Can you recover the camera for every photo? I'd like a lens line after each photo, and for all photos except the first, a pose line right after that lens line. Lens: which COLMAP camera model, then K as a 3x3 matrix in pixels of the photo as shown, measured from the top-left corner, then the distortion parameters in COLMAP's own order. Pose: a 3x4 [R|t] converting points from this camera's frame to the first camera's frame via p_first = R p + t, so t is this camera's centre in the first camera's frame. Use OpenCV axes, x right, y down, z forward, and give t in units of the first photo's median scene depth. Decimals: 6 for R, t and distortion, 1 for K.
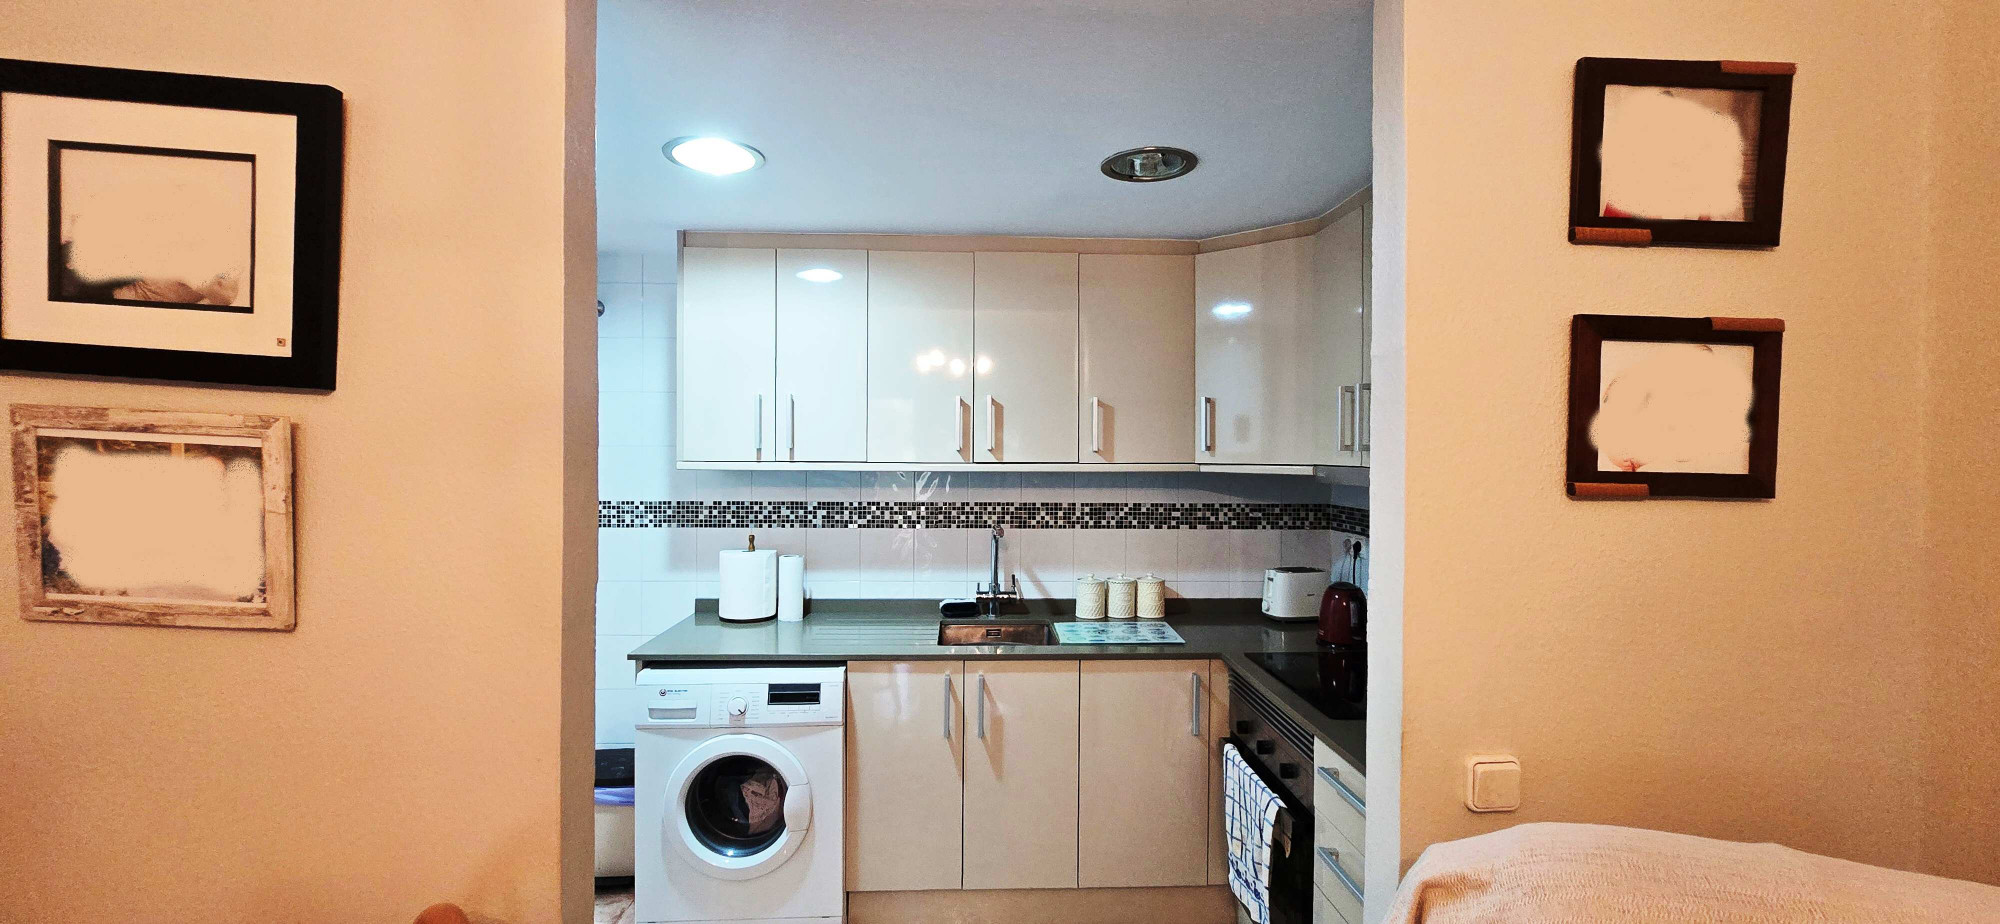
lens RADIAL K [[811.0, 0, 1003.3], [0, 811.0, 455.7], [0, 0, 1]] dist [-0.011611, 0.004153]
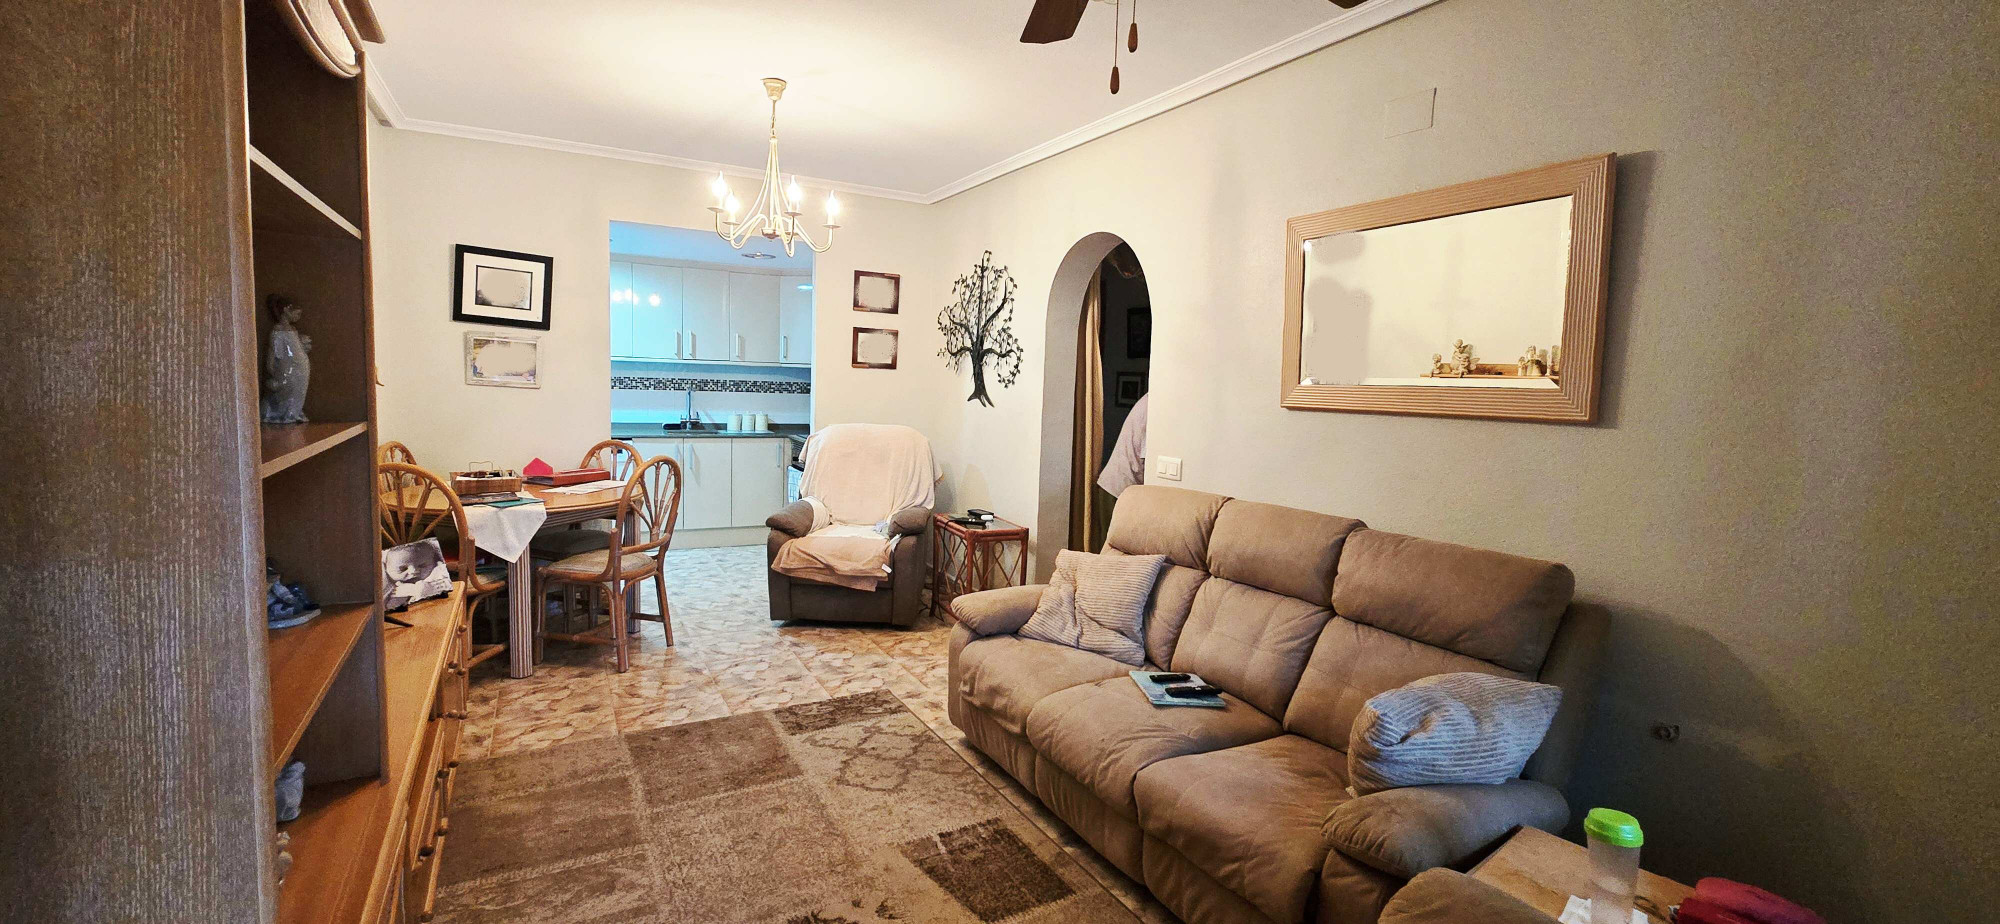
lens RADIAL K [[811.0, 0, 1003.3], [0, 811.0, 455.7], [0, 0, 1]] dist [-0.011611, 0.004153]
pose [[0.896730, -0.017653, 0.442226, -0.220032], [-0.026187, 0.995337, 0.092833, 0.039997], [-0.441803, -0.094827, 0.892086, -1.357058]]
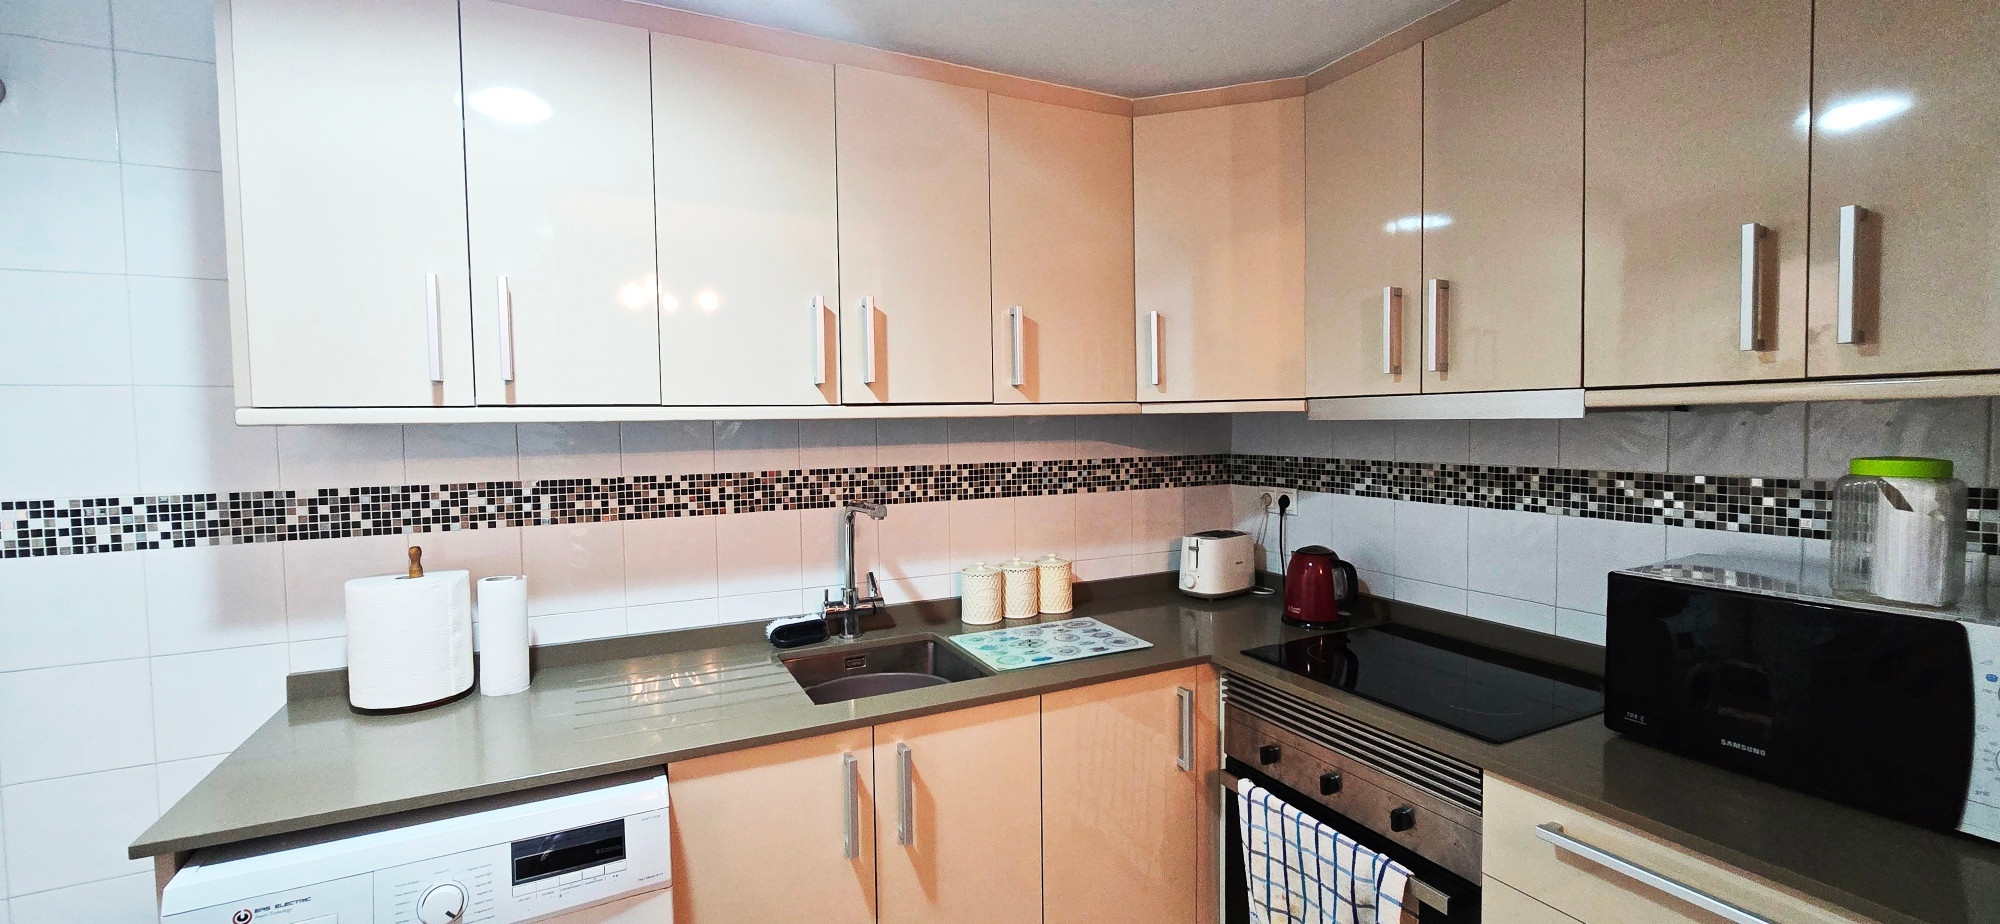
lens RADIAL K [[811.0, 0, 1003.3], [0, 811.0, 455.7], [0, 0, 1]] dist [-0.011611, 0.004153]
pose [[0.914582, -0.037229, 0.402684, -0.159402], [0.023326, 0.998952, 0.039378, 0.023968], [-0.403728, -0.026621, 0.914492, 0.335696]]
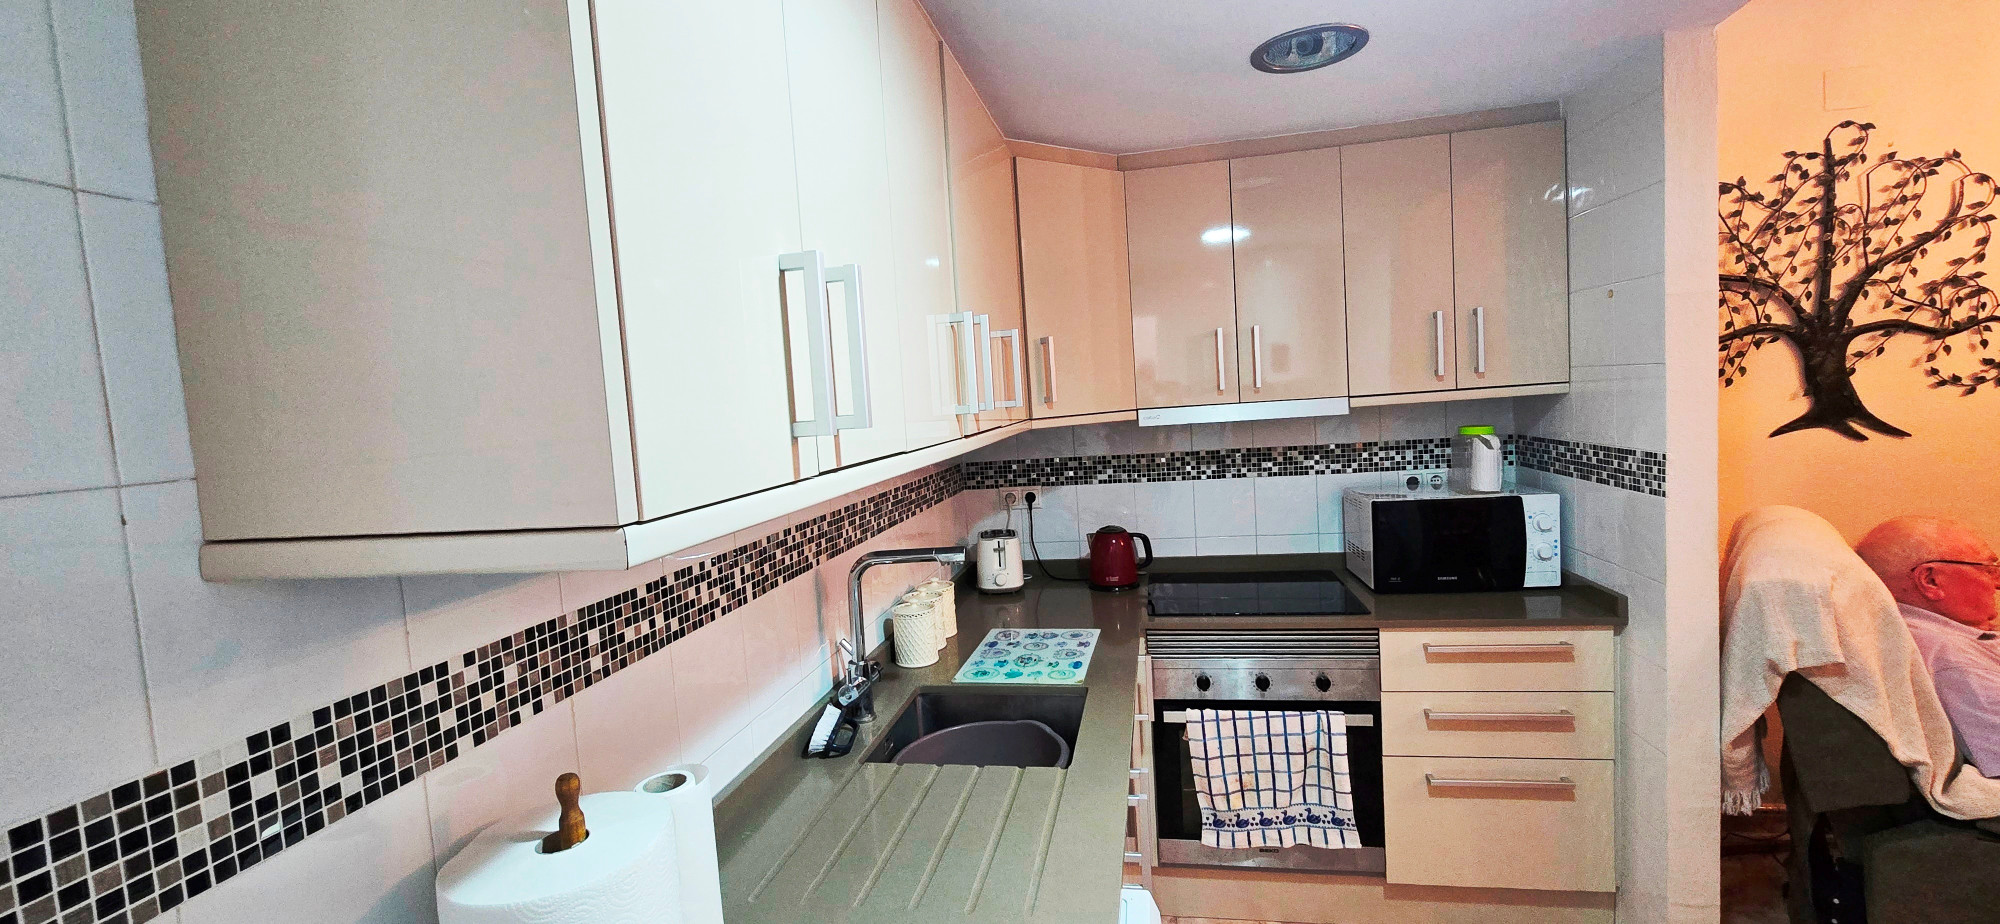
lens RADIAL K [[811.0, 0, 1003.3], [0, 811.0, 455.7], [0, 0, 1]] dist [-0.011611, 0.004153]
pose [[0.235122, -0.092627, 0.967542, -0.505625], [0.075803, 0.994164, 0.076755, -0.016676], [-0.969005, 0.055296, 0.240772, 0.758119]]
